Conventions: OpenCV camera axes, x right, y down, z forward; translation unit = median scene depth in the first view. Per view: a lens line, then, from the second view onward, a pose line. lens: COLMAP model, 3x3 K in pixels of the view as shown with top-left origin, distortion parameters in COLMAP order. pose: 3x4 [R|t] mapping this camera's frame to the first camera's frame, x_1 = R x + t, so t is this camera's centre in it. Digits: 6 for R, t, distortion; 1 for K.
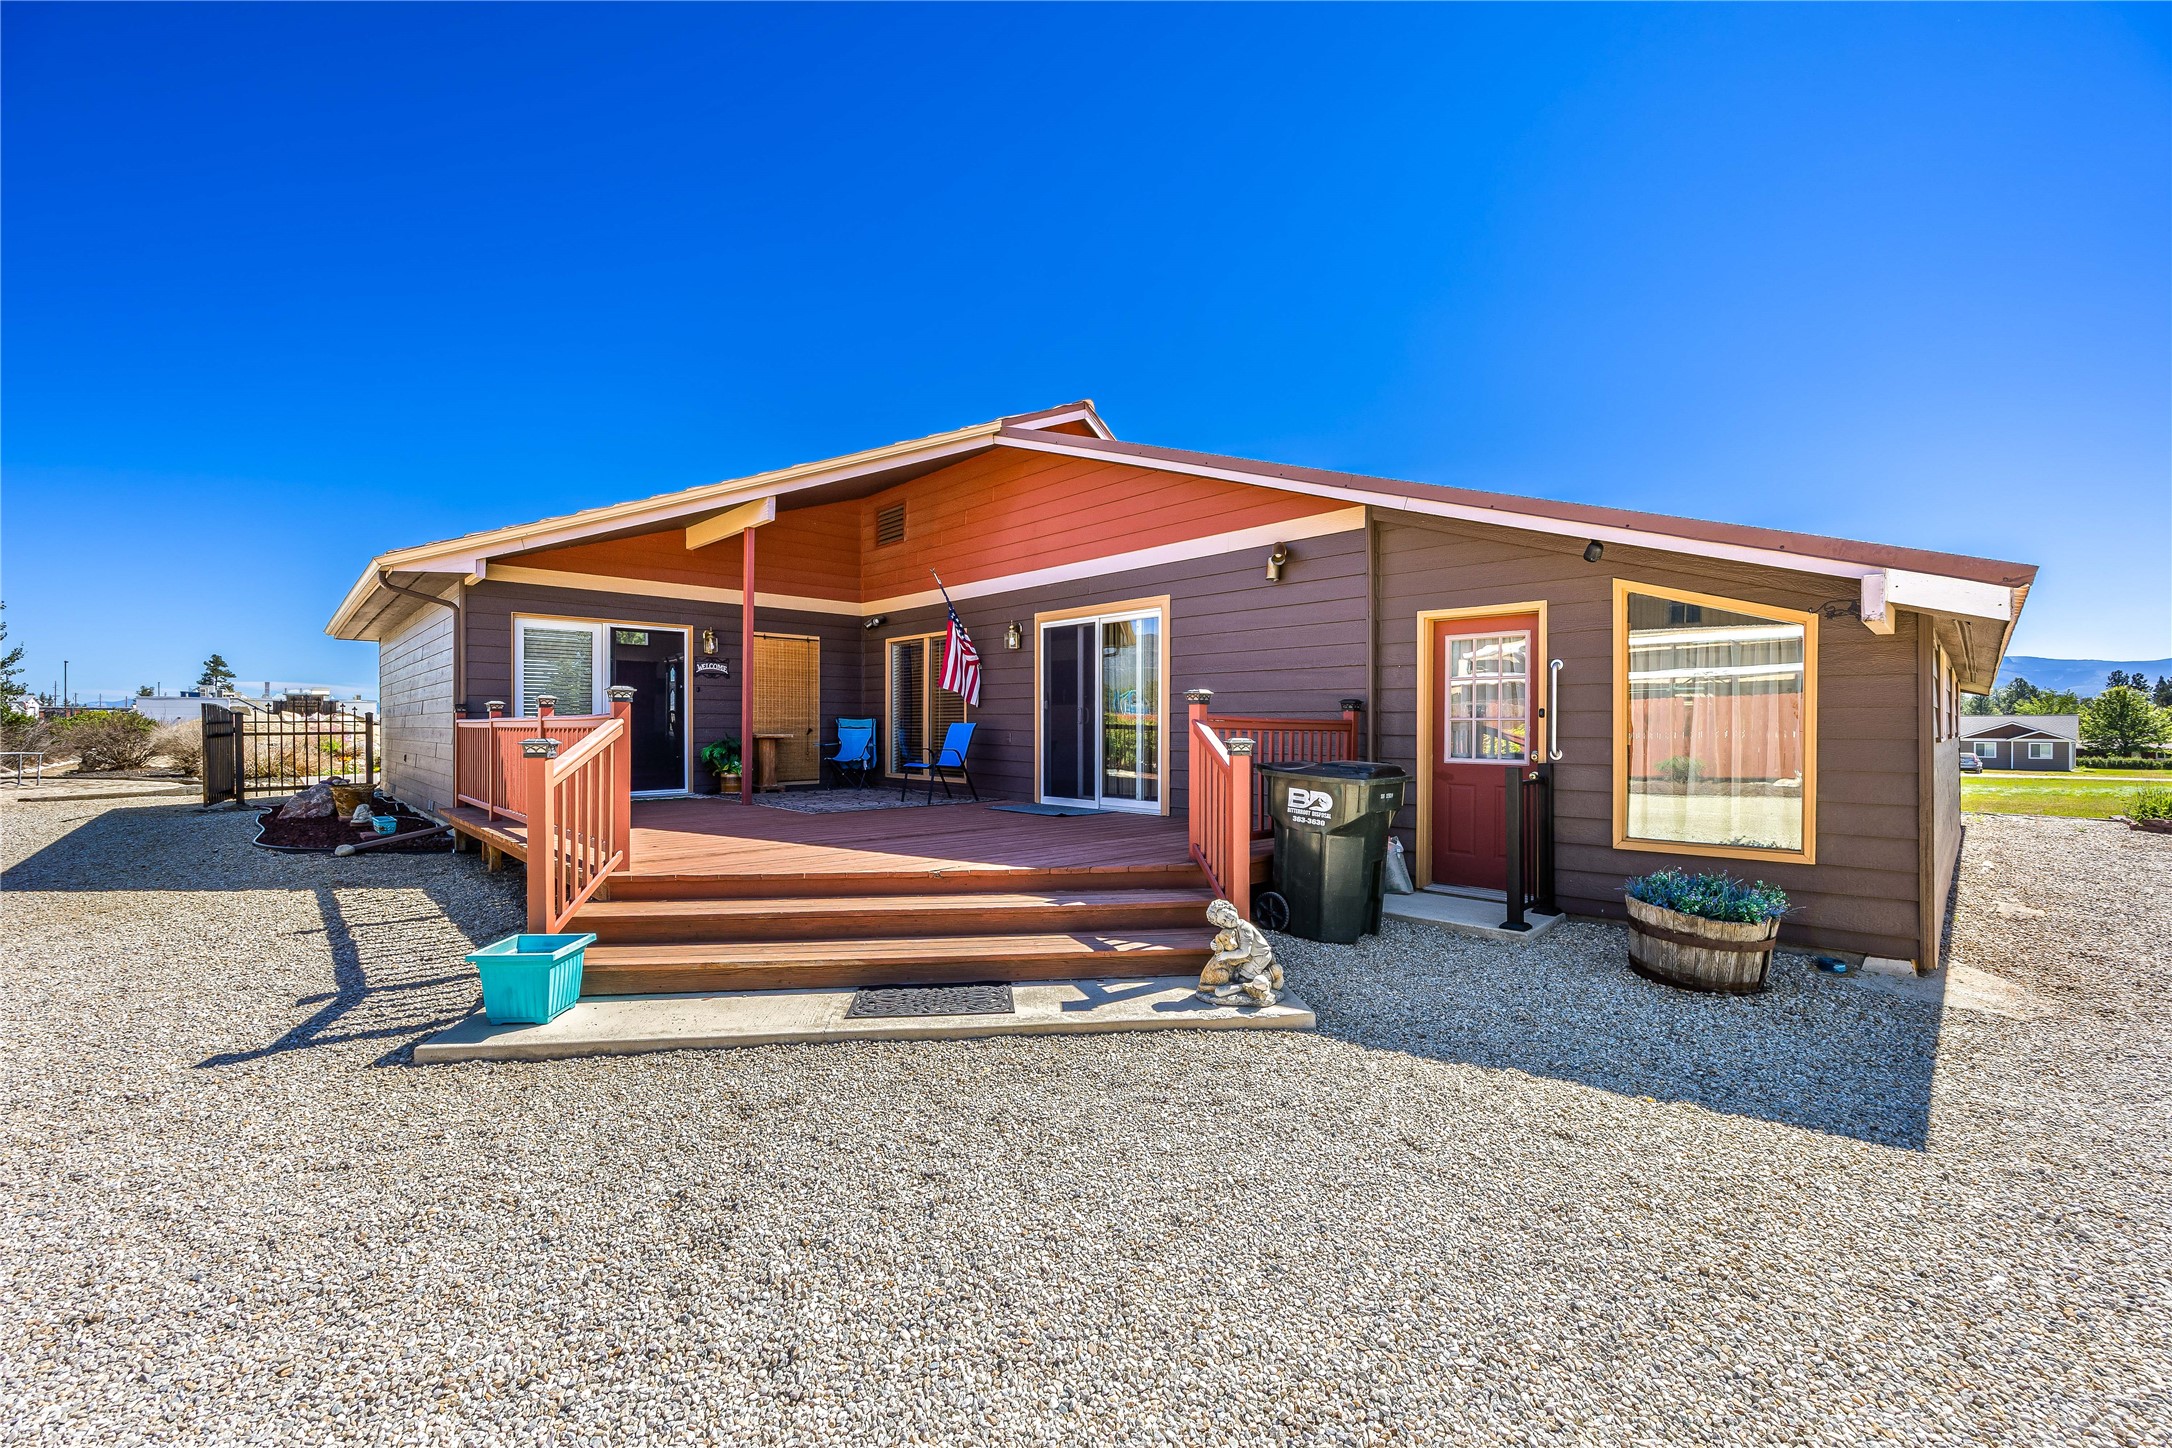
lens RADIAL K [[849.2, 0, 1084.1], [0, 849.2, 734.8], [0, 0, 1]] dist [-0.000217, 0.000033]
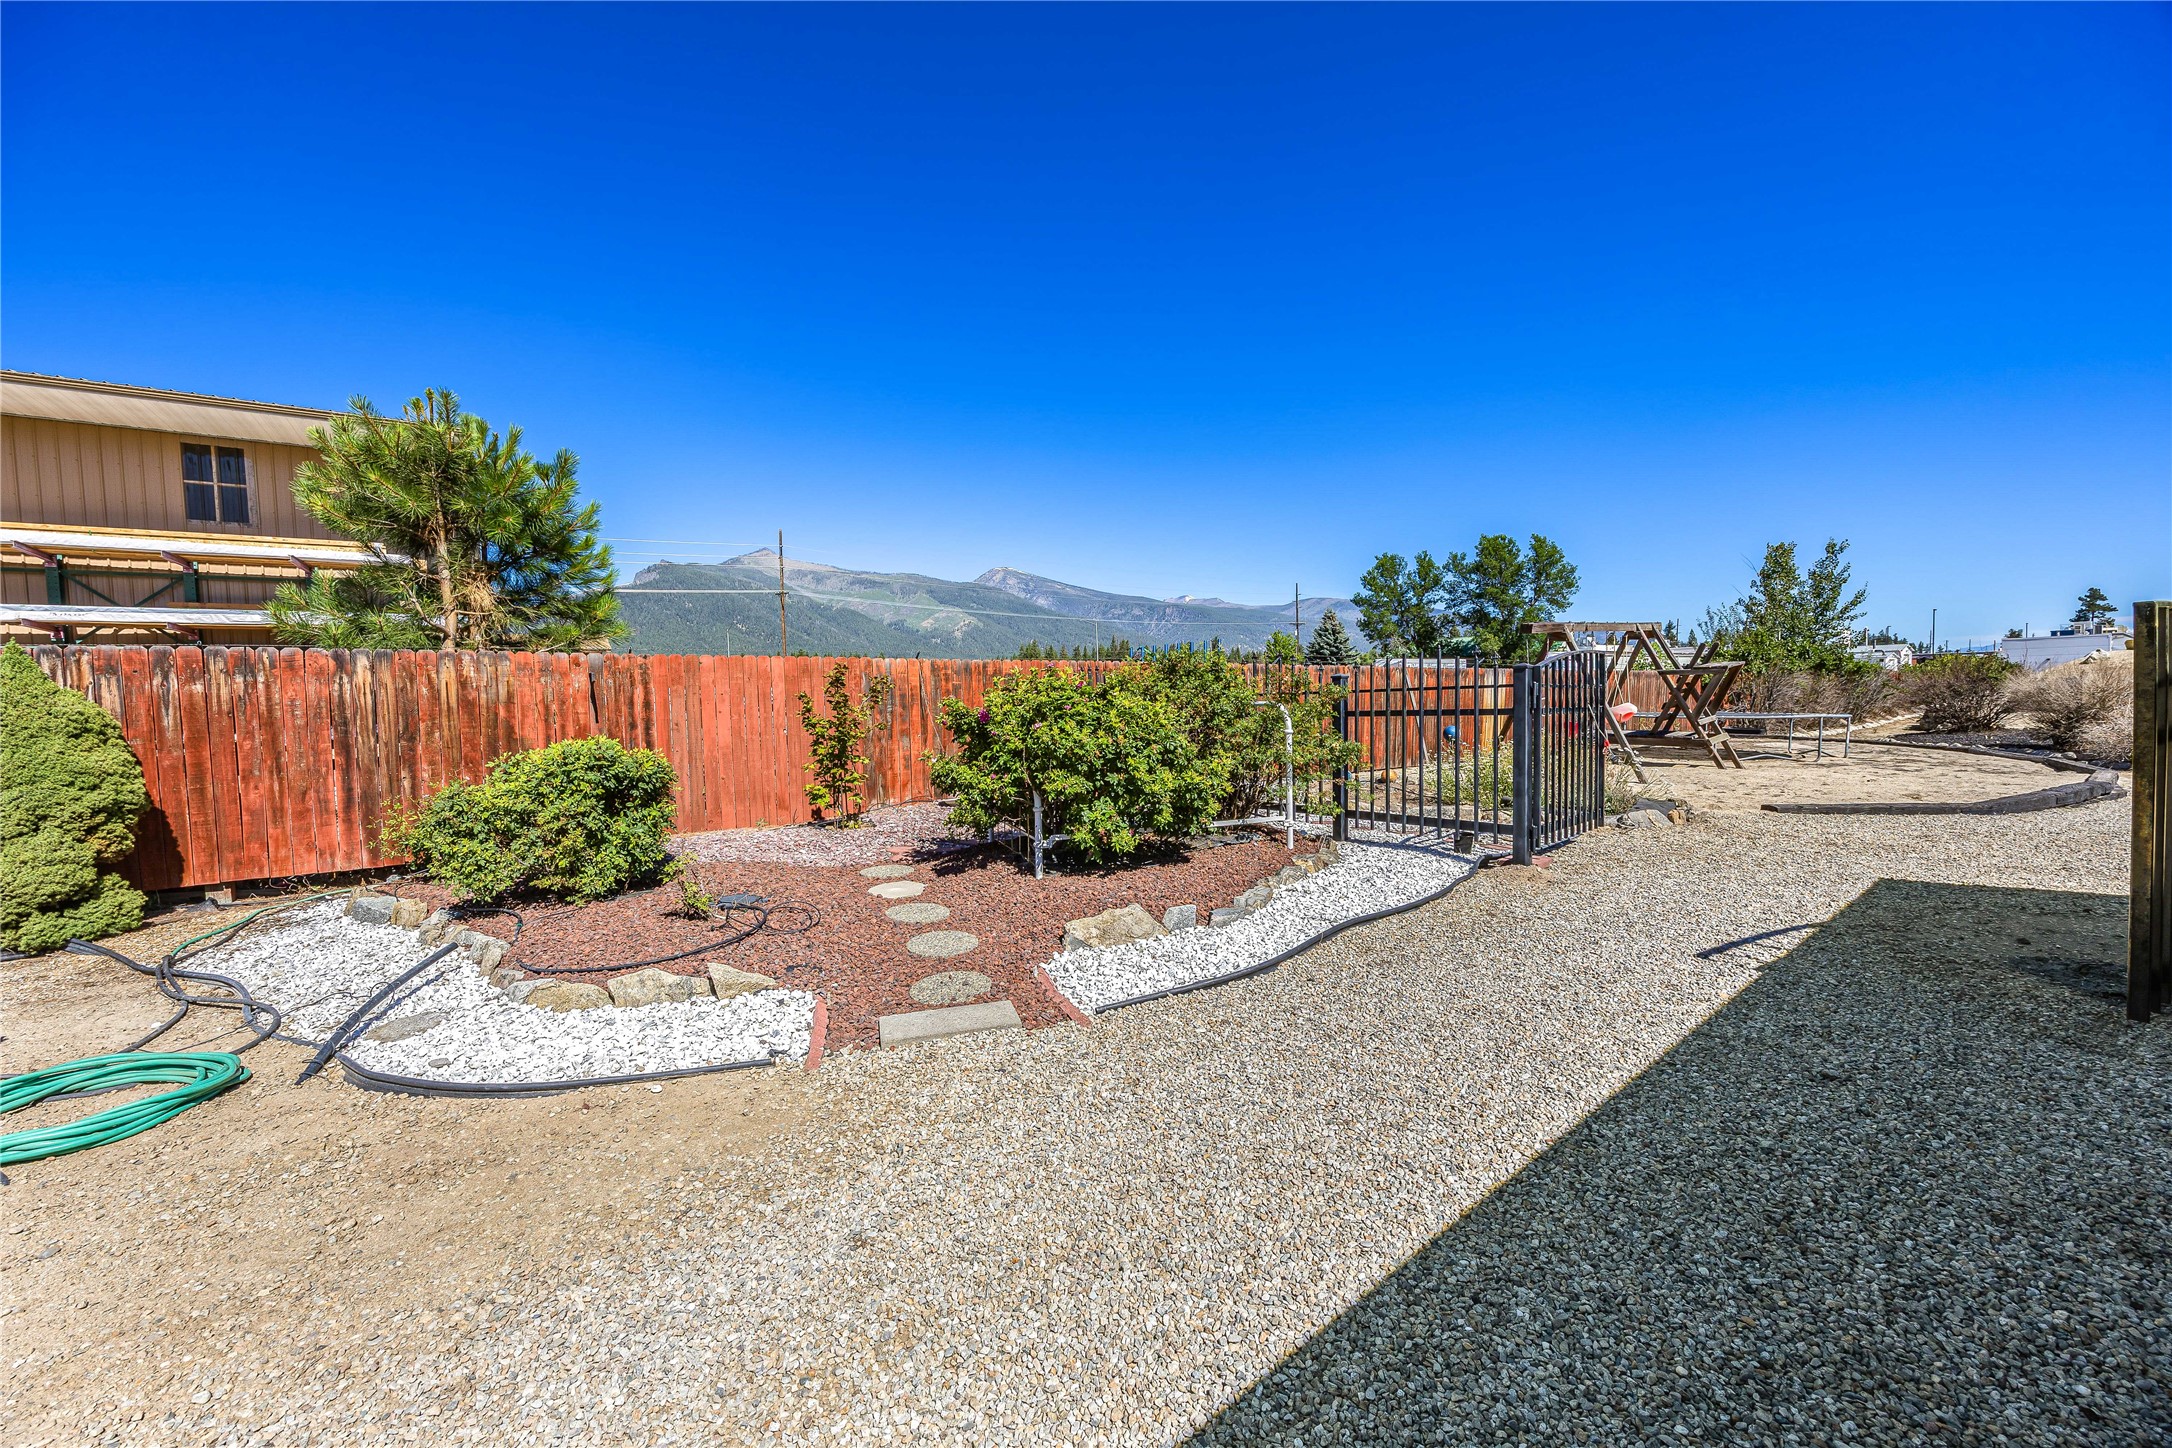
lens RADIAL K [[849.2, 0, 1072.7], [0, 849.2, 732.5], [0, 0, 1]] dist [-0.000217, 0.000033]
pose [[-0.100338, 0.044476, -0.993959, -0.888241], [0.019577, 0.998895, 0.042720, -0.018298], [0.994761, -0.015172, -0.101098, 0.839157]]
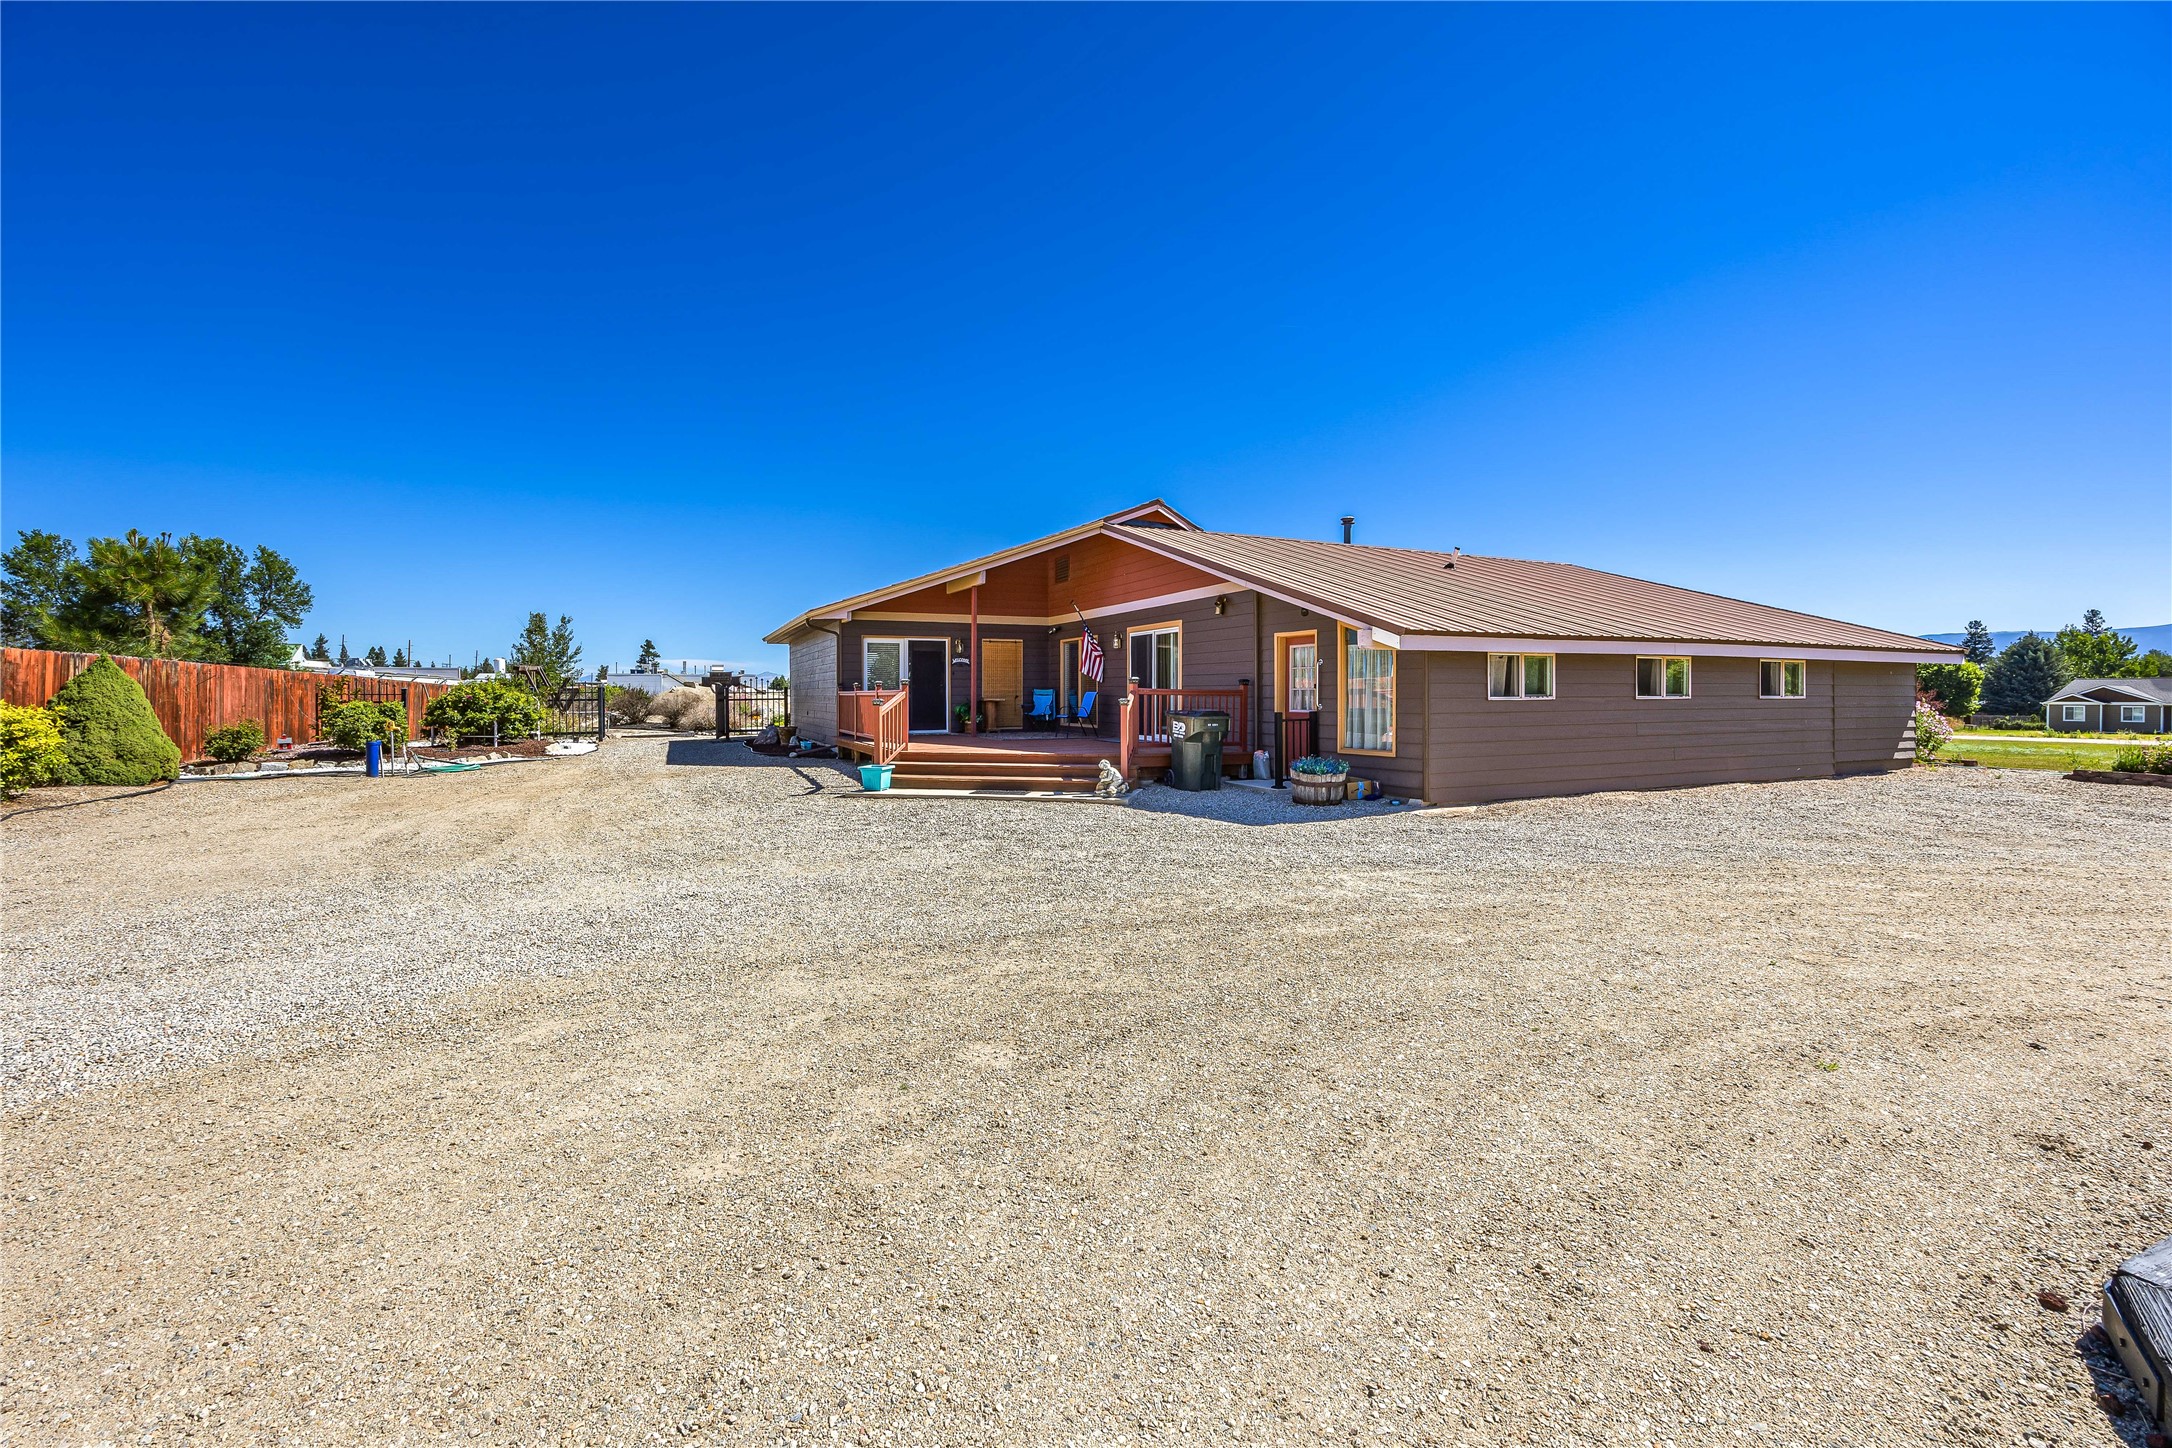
lens RADIAL K [[849.2, 0, 1083.9], [0, 849.2, 711.5], [0, 0, 1]] dist [-0.000217, 0.000033]
pose [[0.948513, 0.002486, -0.316728, 0.380850], [0.001019, 0.999940, 0.010900, 0.006832], [0.316736, -0.010661, 0.948454, -0.615712]]
